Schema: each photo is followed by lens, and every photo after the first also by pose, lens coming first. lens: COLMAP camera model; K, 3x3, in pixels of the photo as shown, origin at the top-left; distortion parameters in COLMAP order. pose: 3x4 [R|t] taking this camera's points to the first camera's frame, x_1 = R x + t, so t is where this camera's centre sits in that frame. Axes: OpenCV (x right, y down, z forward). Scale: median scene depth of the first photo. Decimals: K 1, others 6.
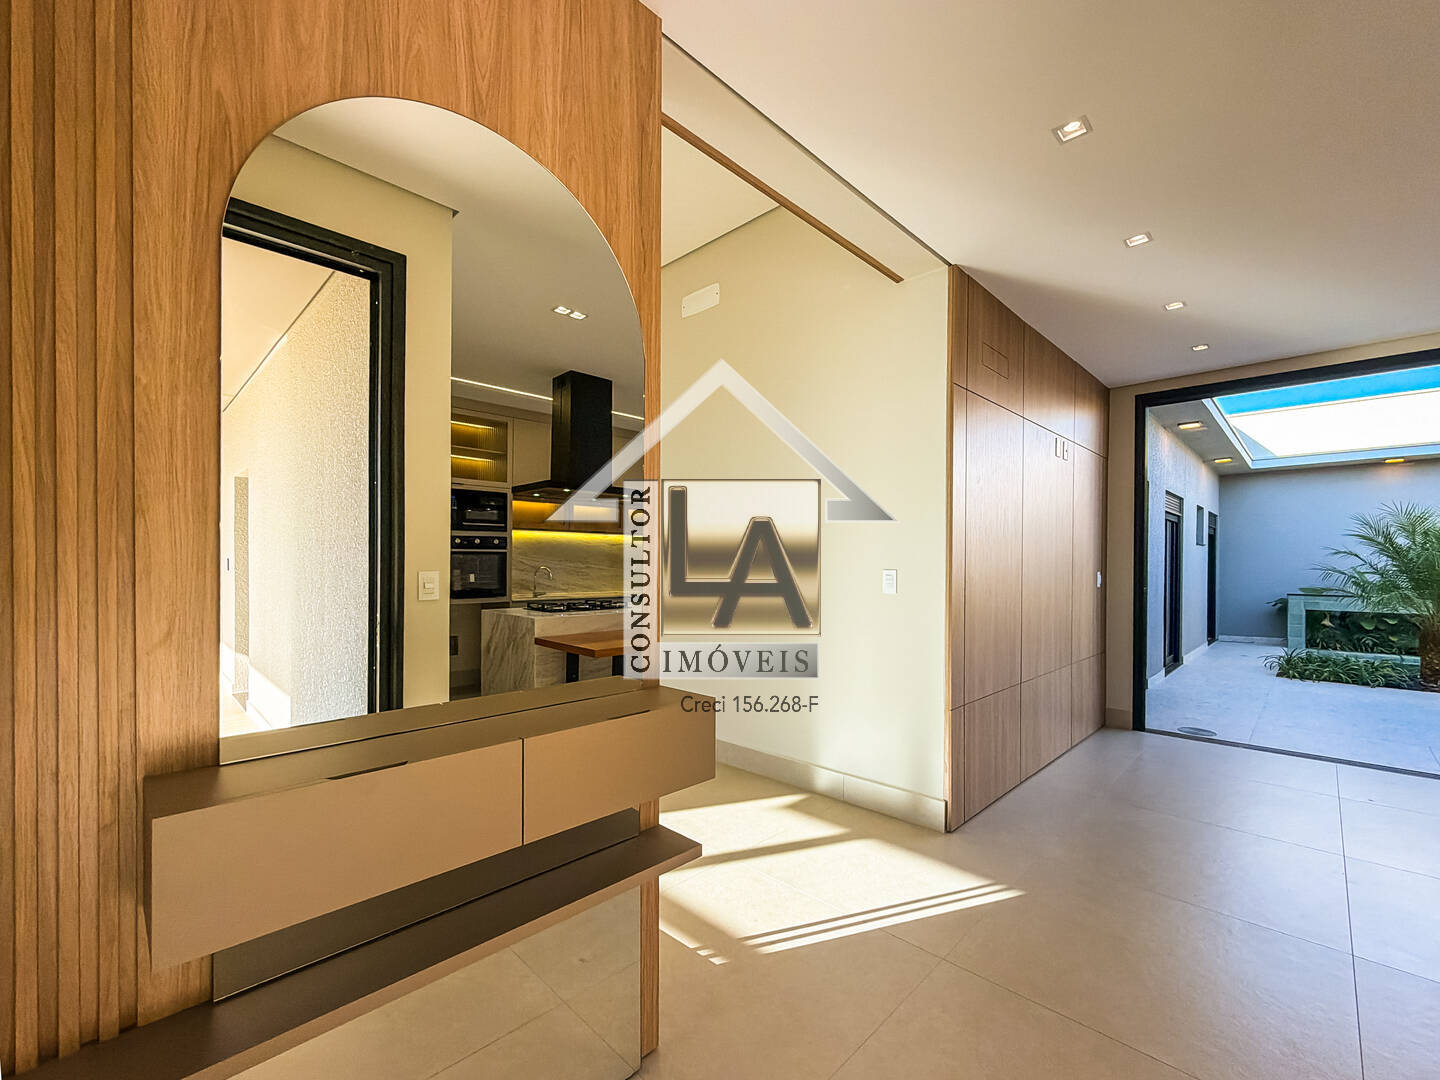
lens RADIAL K [[609.1, 0, 740.3], [0, 609.1, 568.0], [0, 0, 1]] dist [0.001490, 0.000284]
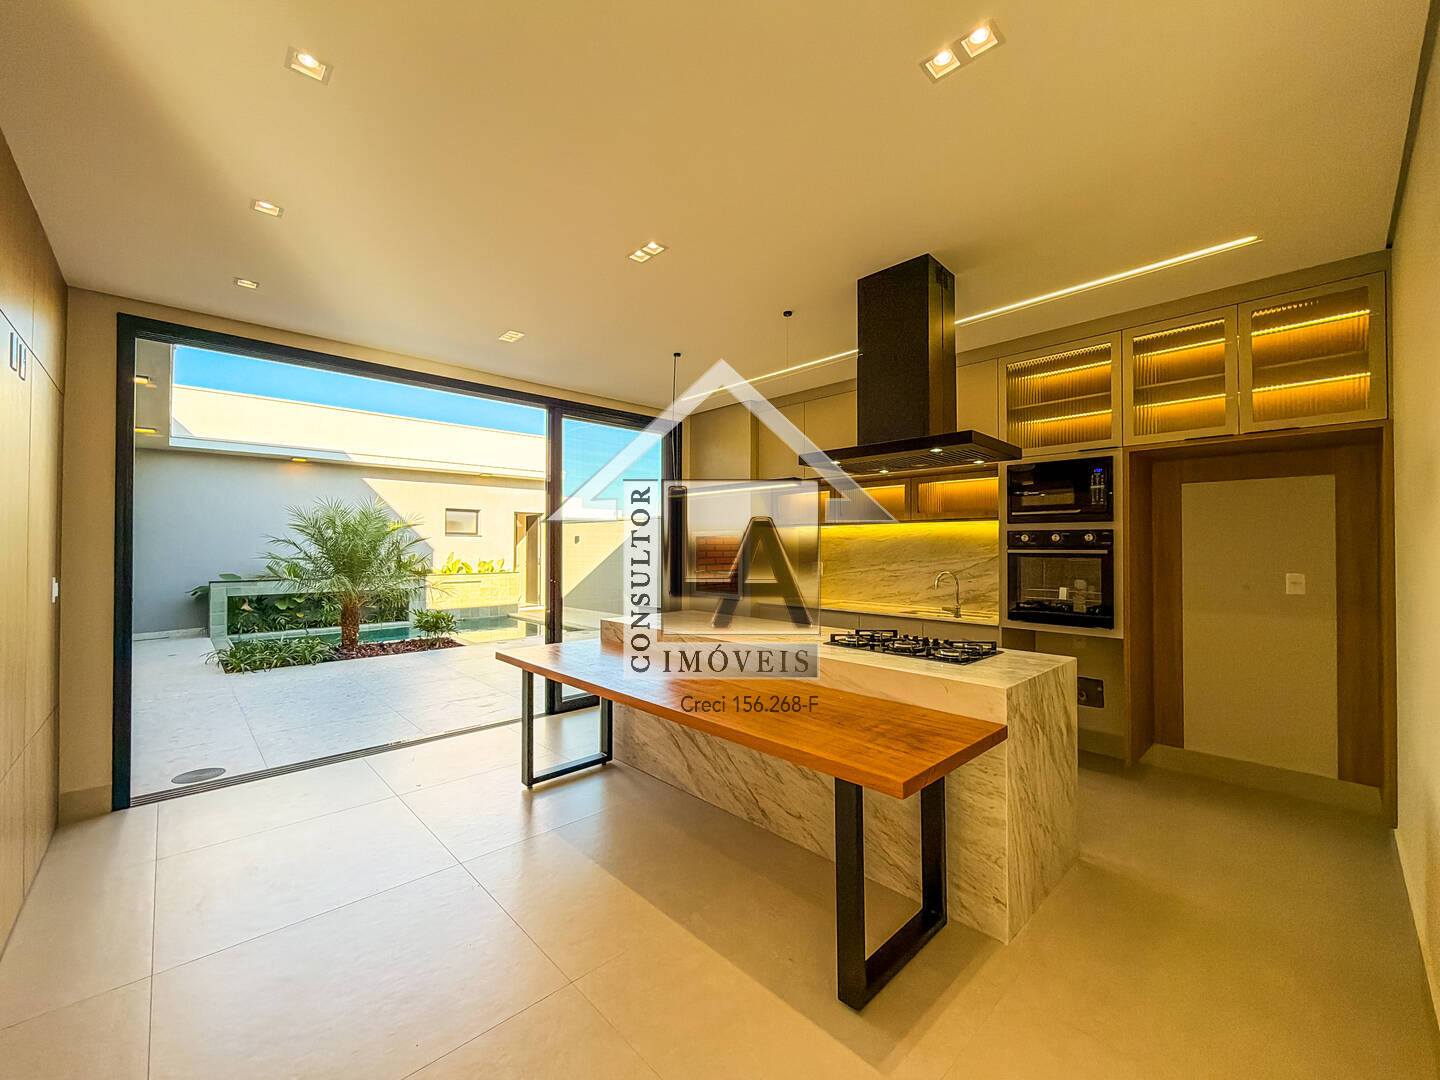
lens RADIAL K [[577.9, 0, 720.0], [0, 577.9, 540.0], [0, 0, 1]] dist [0.001365, 0.000162]
pose [[0.044746, 0.006633, 0.998976, 0.020209], [0.007707, 0.999946, -0.006984, -0.011859], [-0.998969, 0.008011, 0.044693, 0.162865]]
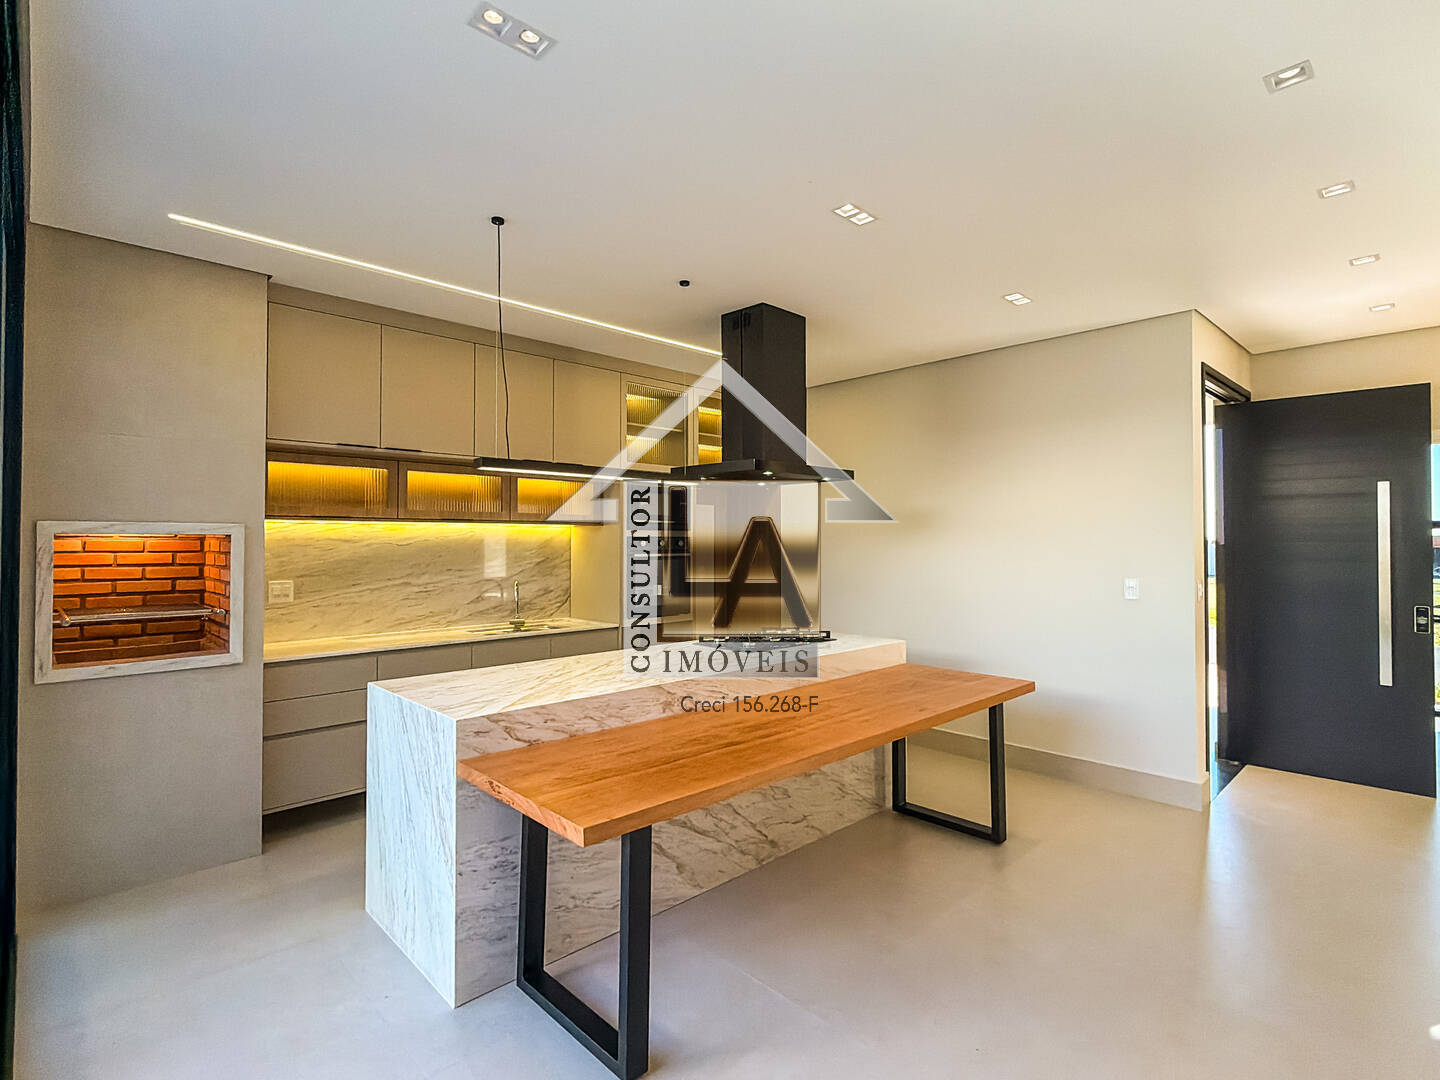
lens RADIAL K [[709.9, 0, 701.4], [0, 709.9, 535.2], [0, 0, 1]] dist [-0.000541, -0.000335]
pose [[-0.998274, -0.002456, 0.058675, 0.346655], [-0.002598, 0.999994, -0.002345, -0.019469], [-0.058669, -0.002494, -0.998274, 0.508281]]
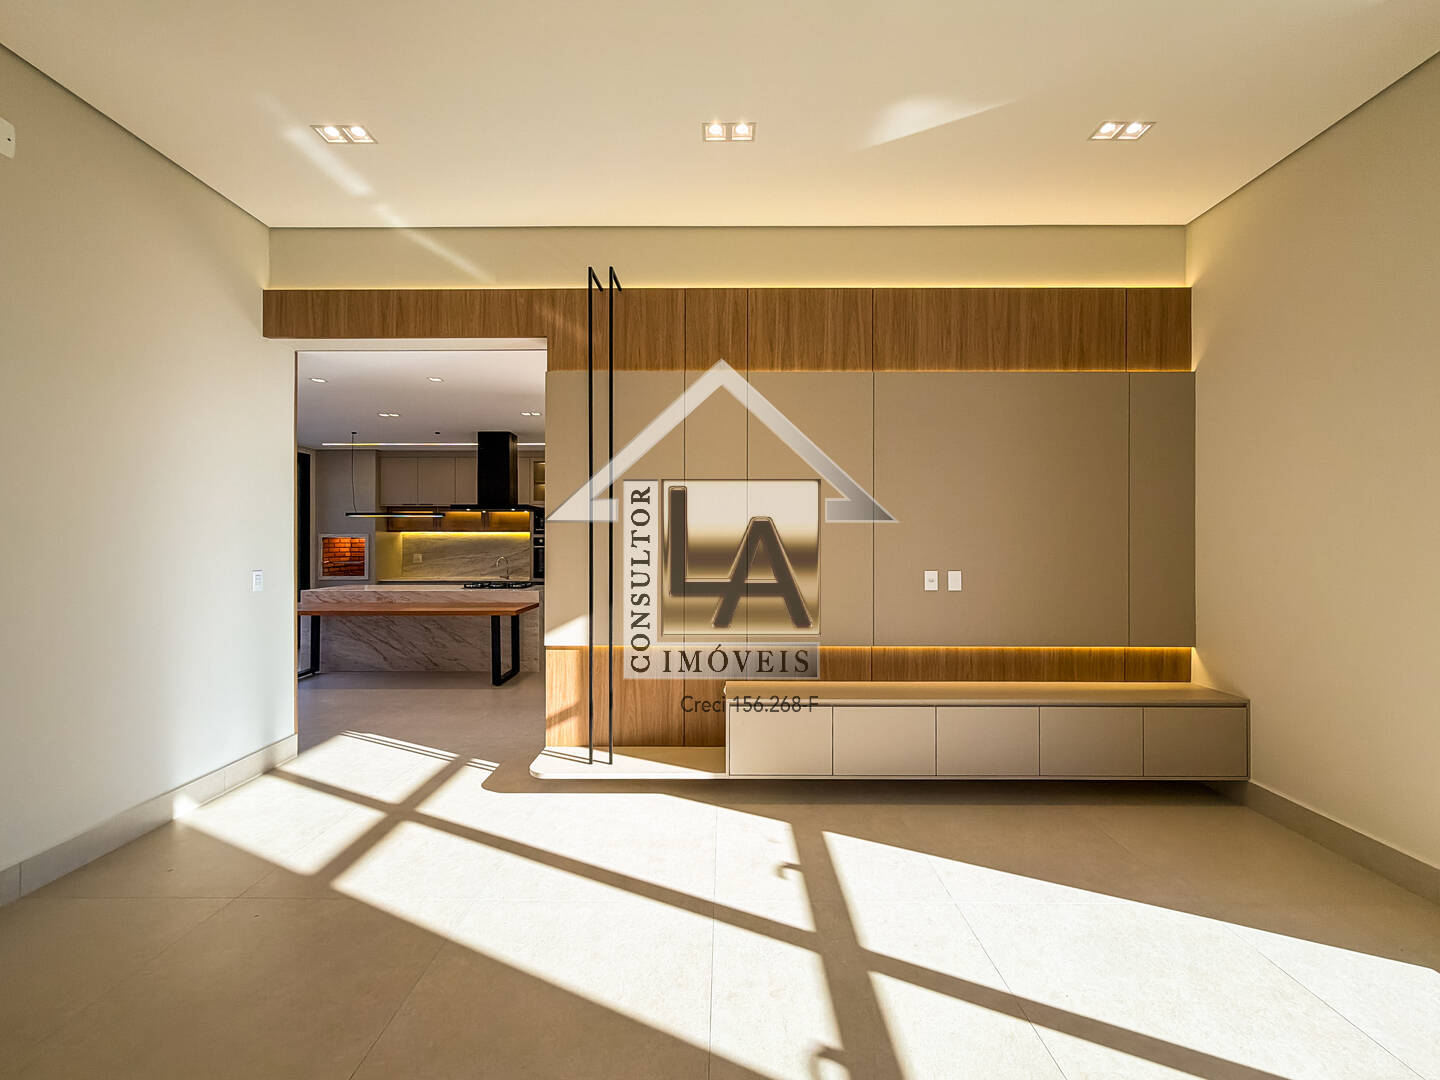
lens RADIAL K [[584.5, 0, 721.0], [0, 584.5, 540.9], [0, 0, 1]] dist [-0.000214, 0.000094]
pose [[-0.686862, -0.006477, 0.726759, -0.415595], [0.002357, 0.999935, 0.011140, -0.023382], [-0.726784, 0.009365, -0.686802, 0.386750]]
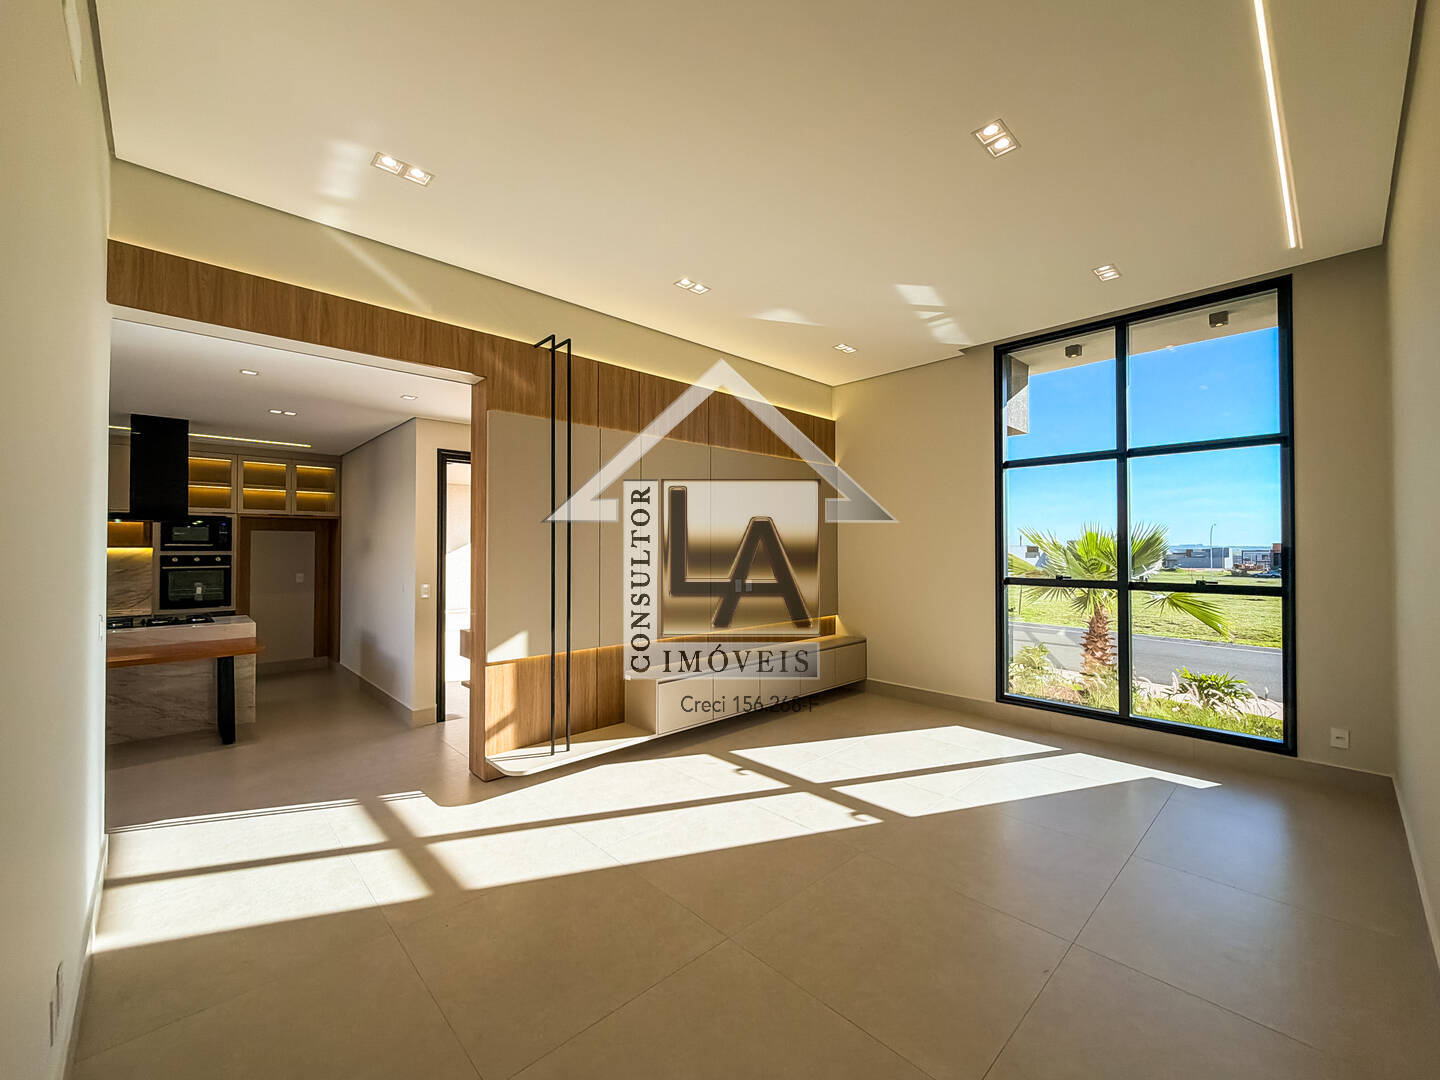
lens RADIAL K [[584.5, 0, 721.0], [0, 584.5, 540.9], [0, 0, 1]] dist [-0.000214, 0.000094]
pose [[-0.998931, -0.003565, 0.046093, -0.238679], [-0.003654, 0.999992, -0.001841, -0.037108], [-0.046086, -0.002008, -0.998935, 0.618997]]
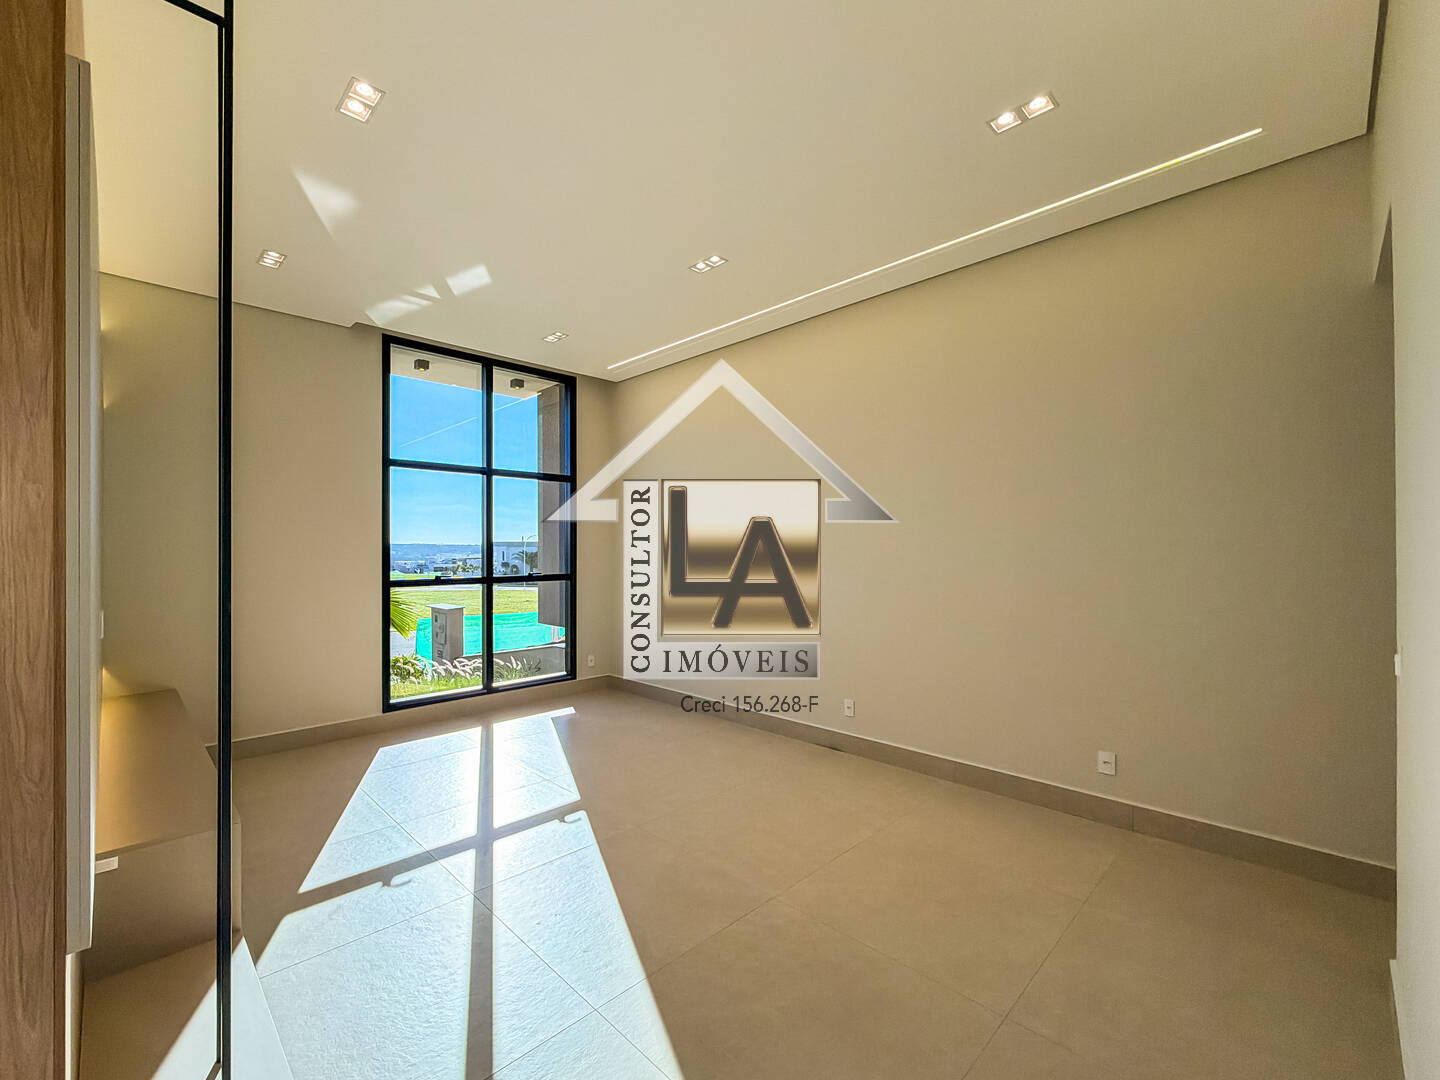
lens RADIAL K [[609.5, 0, 684.2], [0, 609.5, 545.4], [0, 0, 1]] dist [0.000173, 0.000062]
pose [[-0.049111, -0.010774, -0.998735, 0.069177], [-0.005336, 0.999930, -0.010525, -0.031364], [0.998779, 0.004812, -0.049165, 0.333122]]
